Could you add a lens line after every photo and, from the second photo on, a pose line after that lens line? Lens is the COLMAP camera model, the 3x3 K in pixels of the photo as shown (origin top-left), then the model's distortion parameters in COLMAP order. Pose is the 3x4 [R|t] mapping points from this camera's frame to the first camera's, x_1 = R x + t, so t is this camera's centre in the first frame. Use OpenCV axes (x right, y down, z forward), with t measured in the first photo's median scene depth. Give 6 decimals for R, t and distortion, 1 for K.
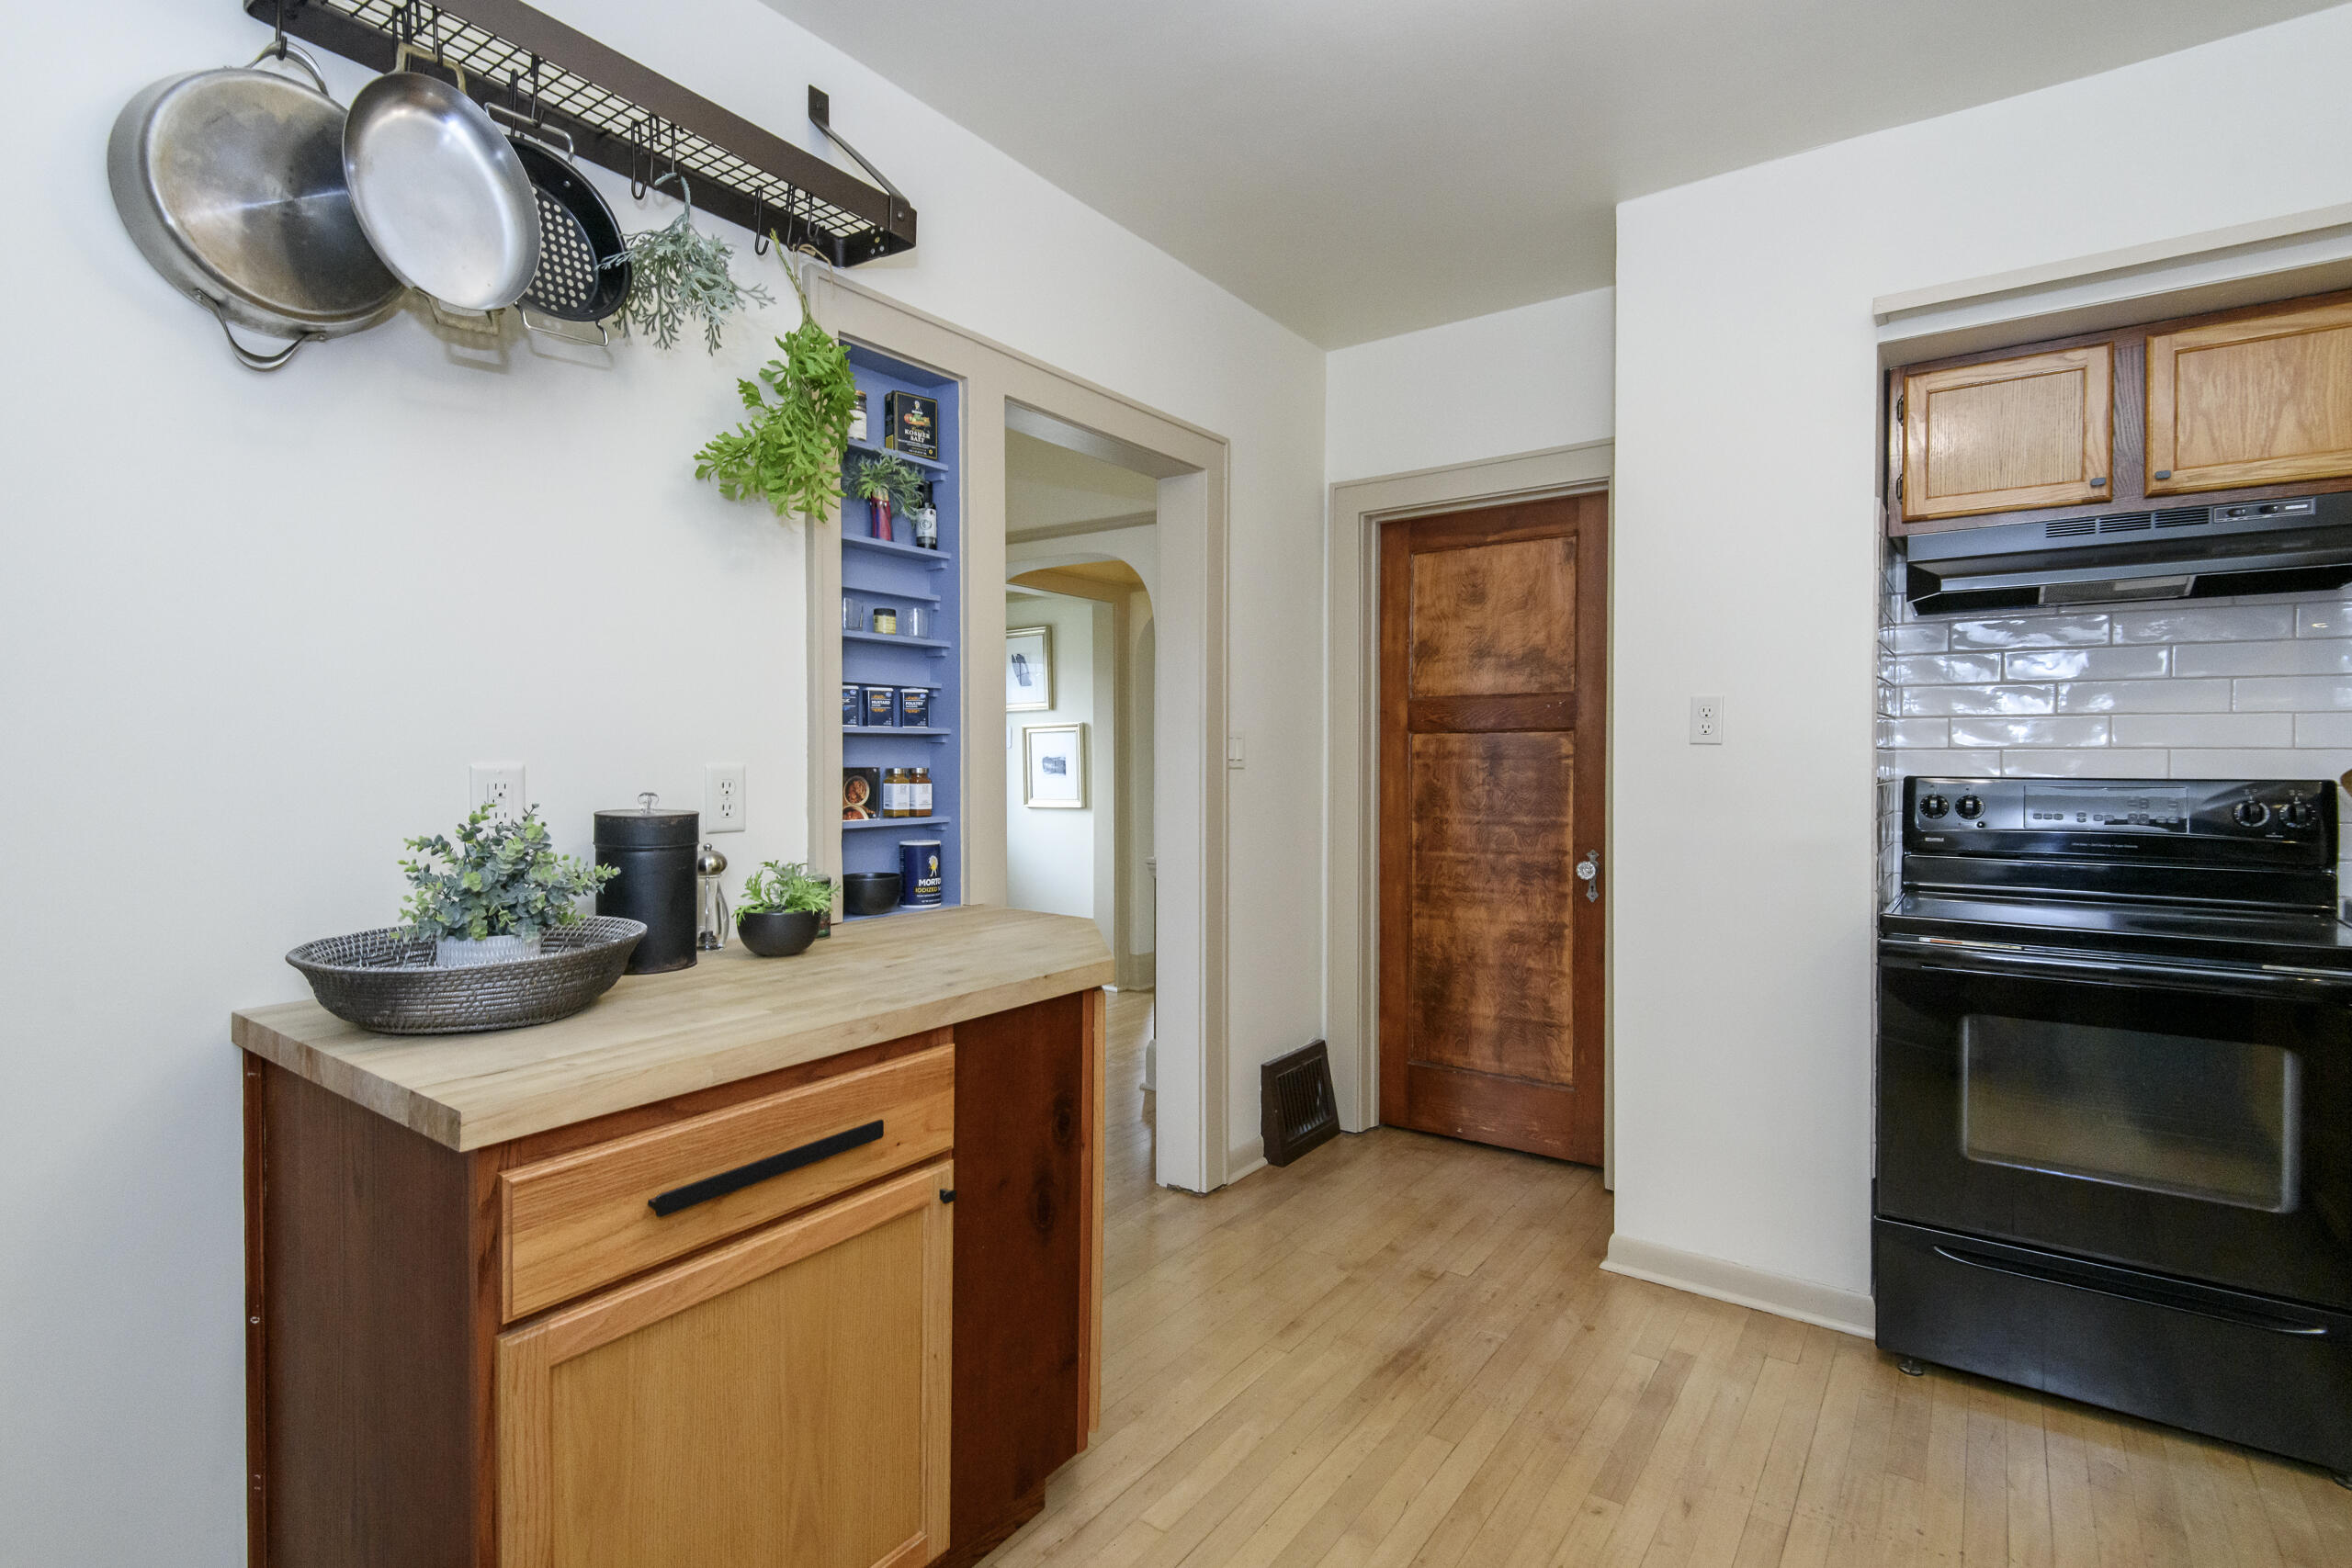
lens RADIAL K [[1088.1, 0, 1177.7], [0, 1088.1, 776.6], [0, 0, 1]] dist [0.009483, -0.005249]
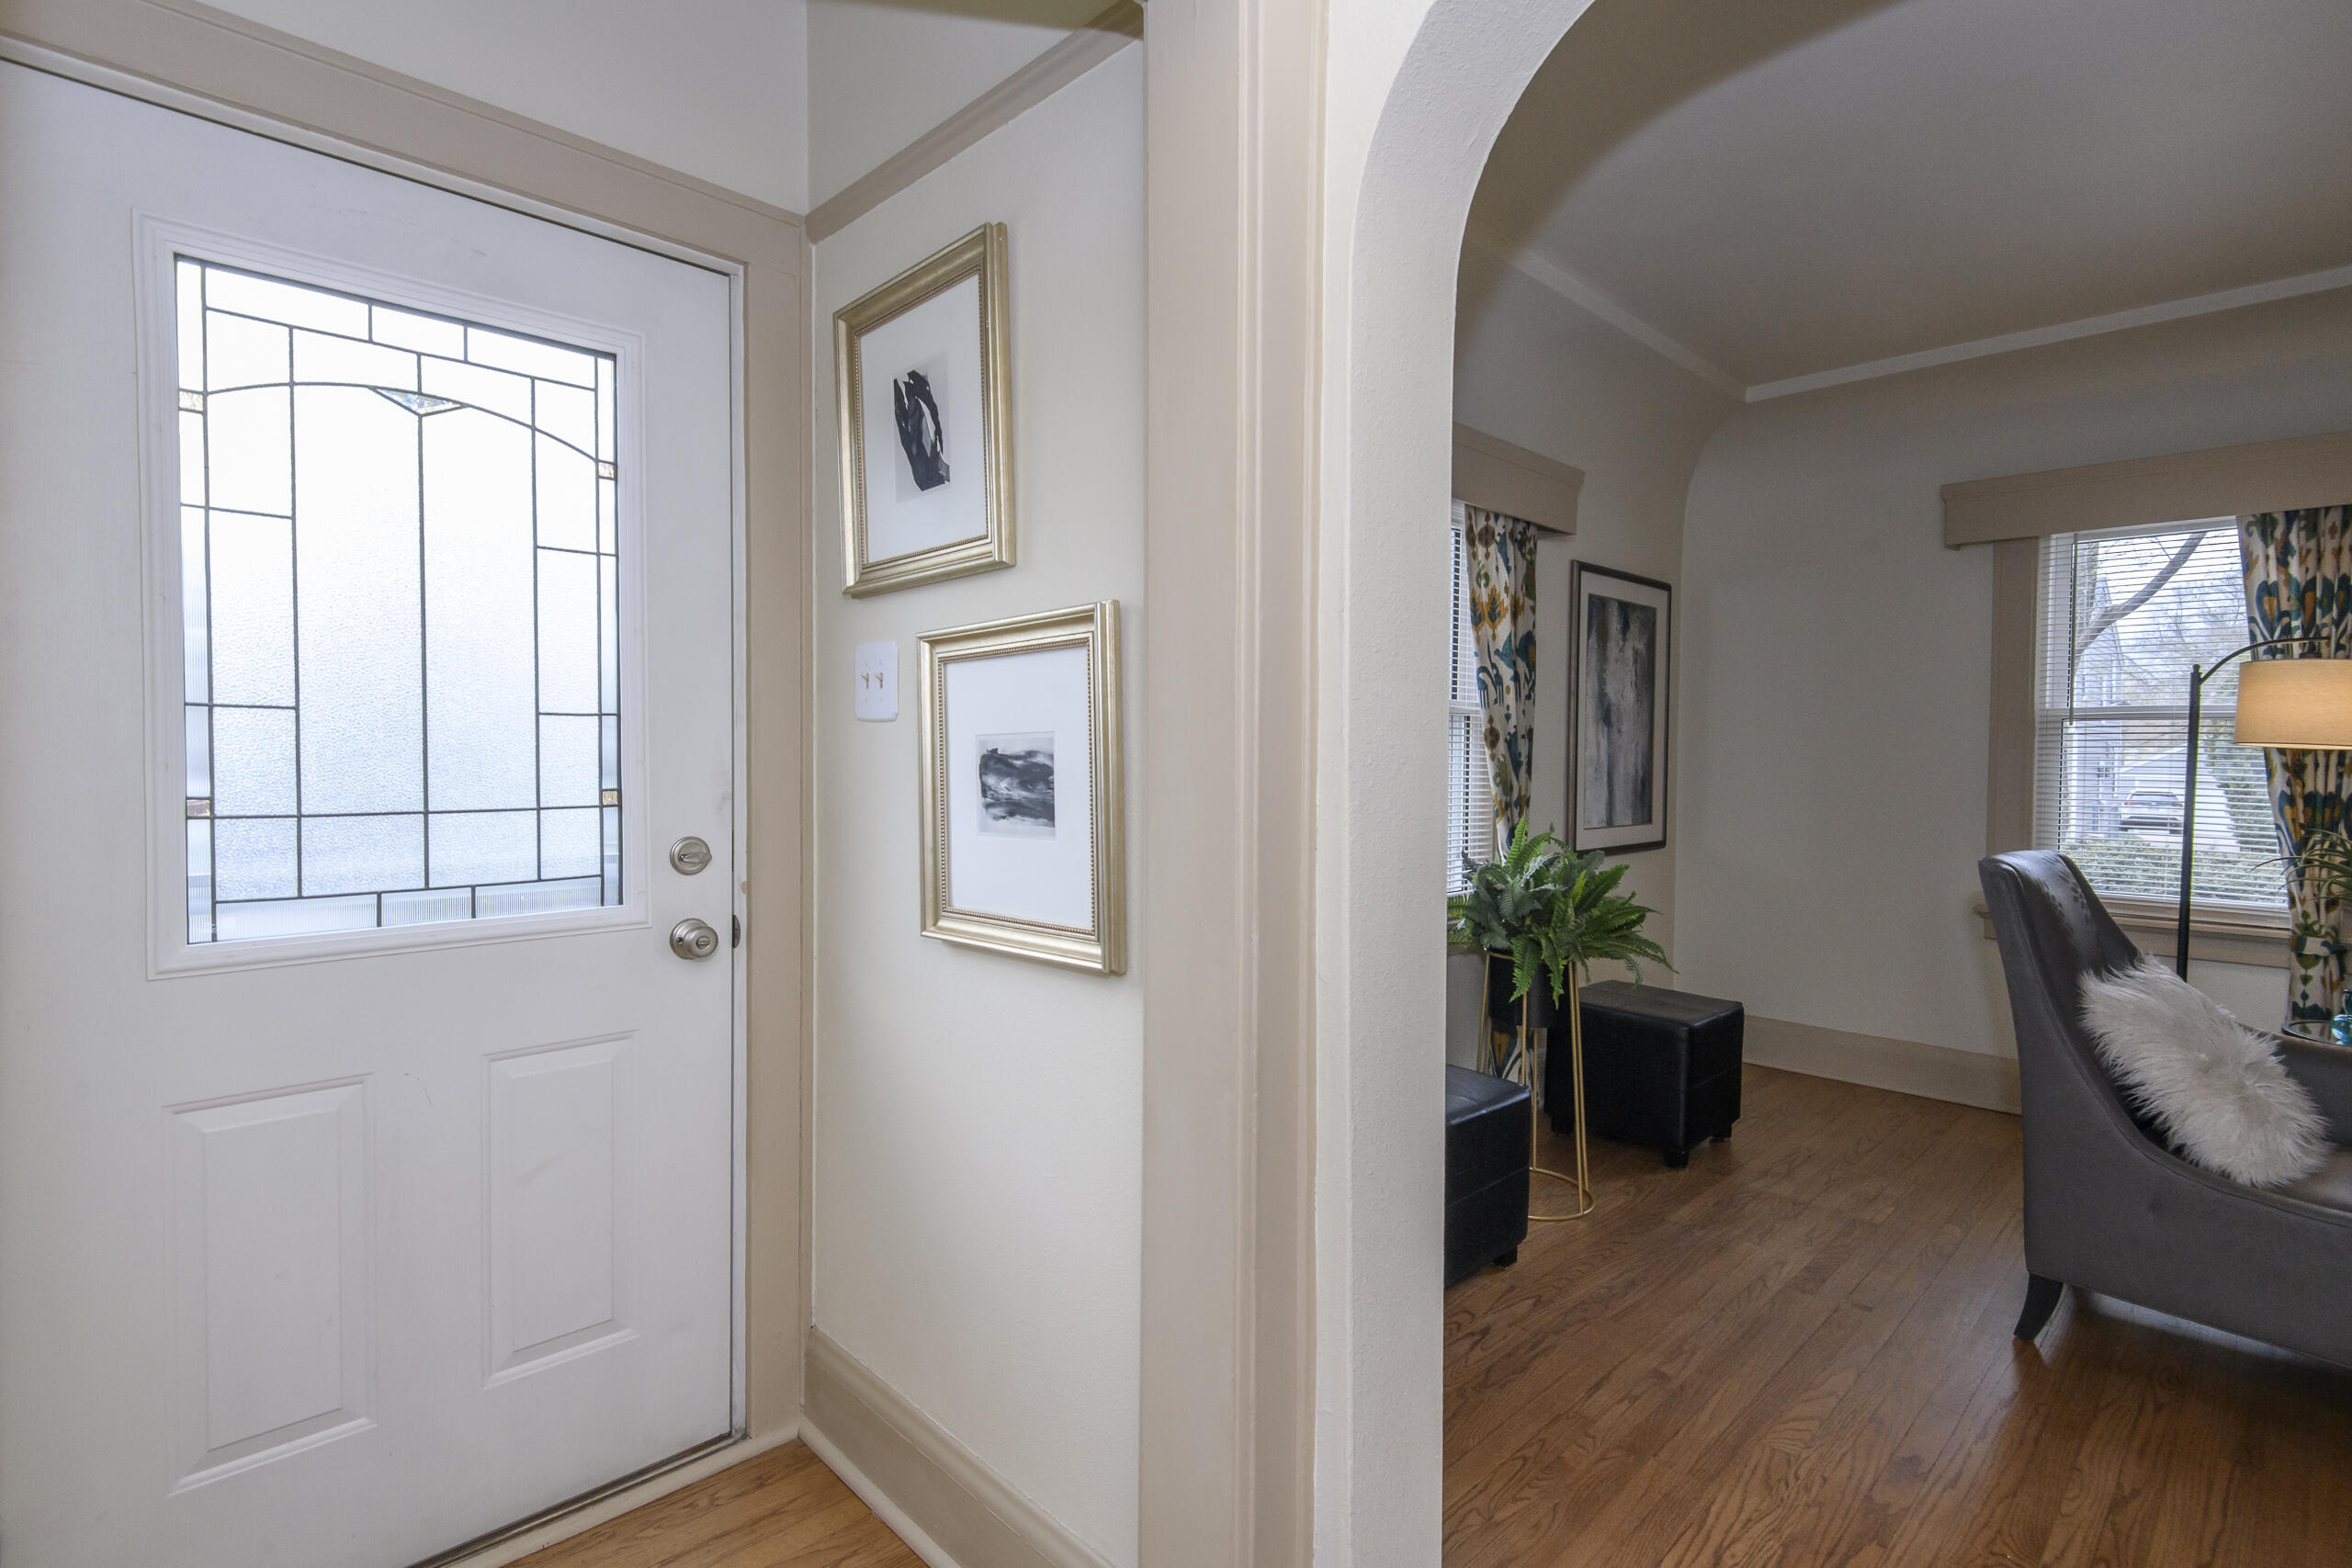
lens RADIAL K [[1088.1, 0, 1181.2], [0, 1088.1, 790.1], [0, 0, 1]] dist [0.009483, -0.005249]
pose [[0.979680, 0.003041, -0.200546, -0.026390], [-0.001632, 0.999973, 0.007193, -0.010901], [0.200562, -0.006720, 0.979658, 0.768094]]
